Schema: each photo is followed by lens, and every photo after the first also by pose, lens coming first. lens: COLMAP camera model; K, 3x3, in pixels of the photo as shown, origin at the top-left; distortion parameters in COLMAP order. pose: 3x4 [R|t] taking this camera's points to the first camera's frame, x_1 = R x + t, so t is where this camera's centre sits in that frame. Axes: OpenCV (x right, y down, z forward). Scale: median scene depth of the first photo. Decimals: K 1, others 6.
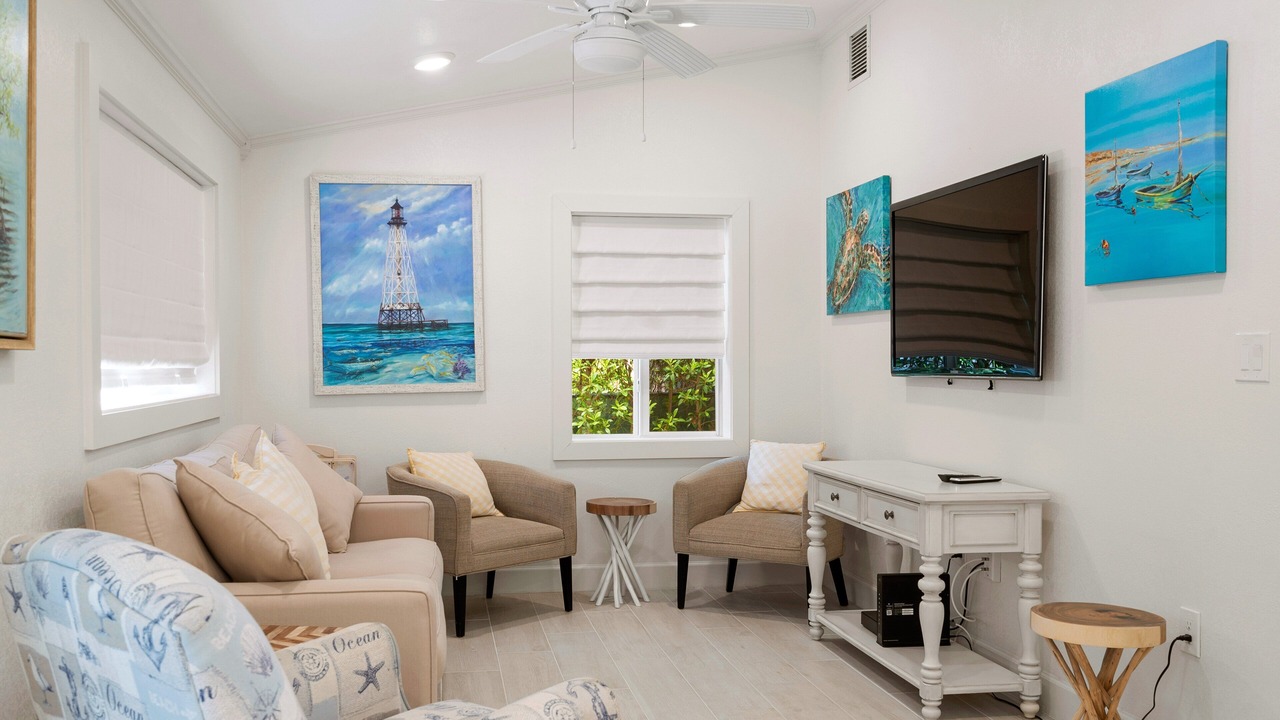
lens RADIAL K [[1143.2, 0, 641.8], [0, 1143.2, 362.8], [0, 0, 1]] dist [0.008886, -0.009884]
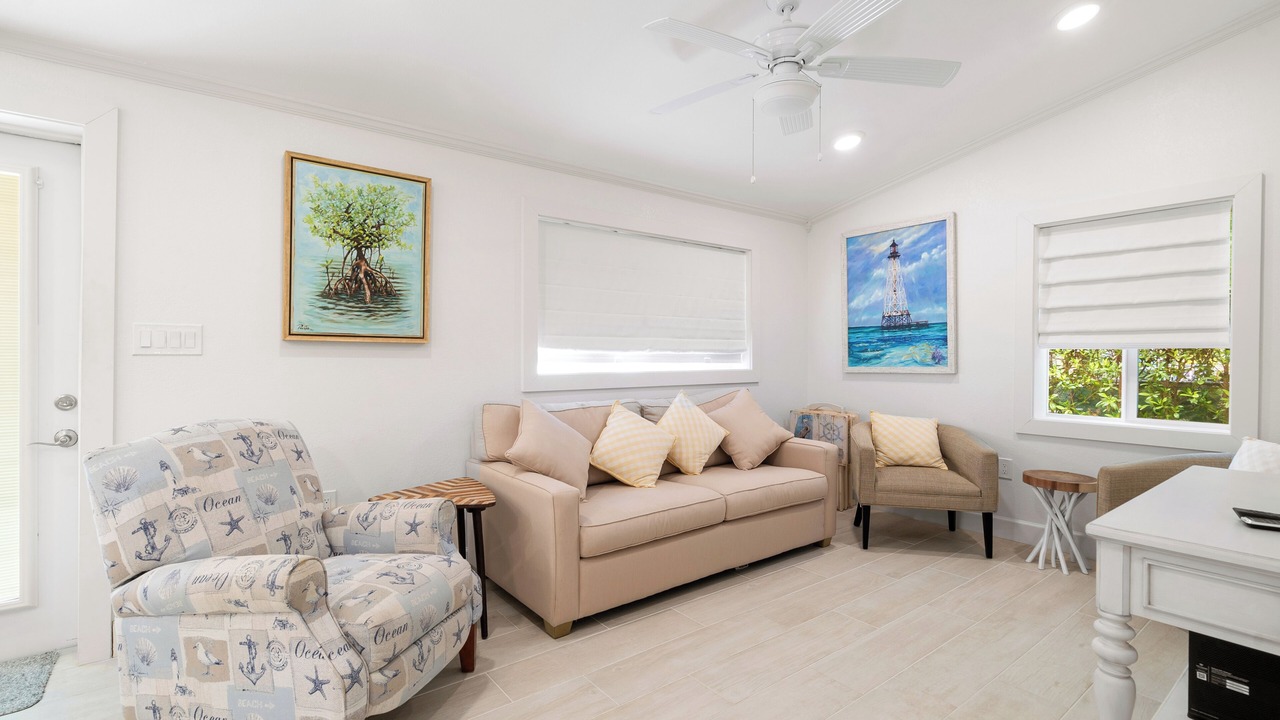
lens RADIAL K [[586.7, 0, 644.4], [0, 586.7, 354.3], [0, 0, 1]] dist [-0.000226, 0.001303]
pose [[0.465202, 0.004048, -0.885196, 0.299821], [-0.004569, 0.999987, 0.002172, 0.002460], [0.885193, 0.003034, 0.465214, 0.371903]]
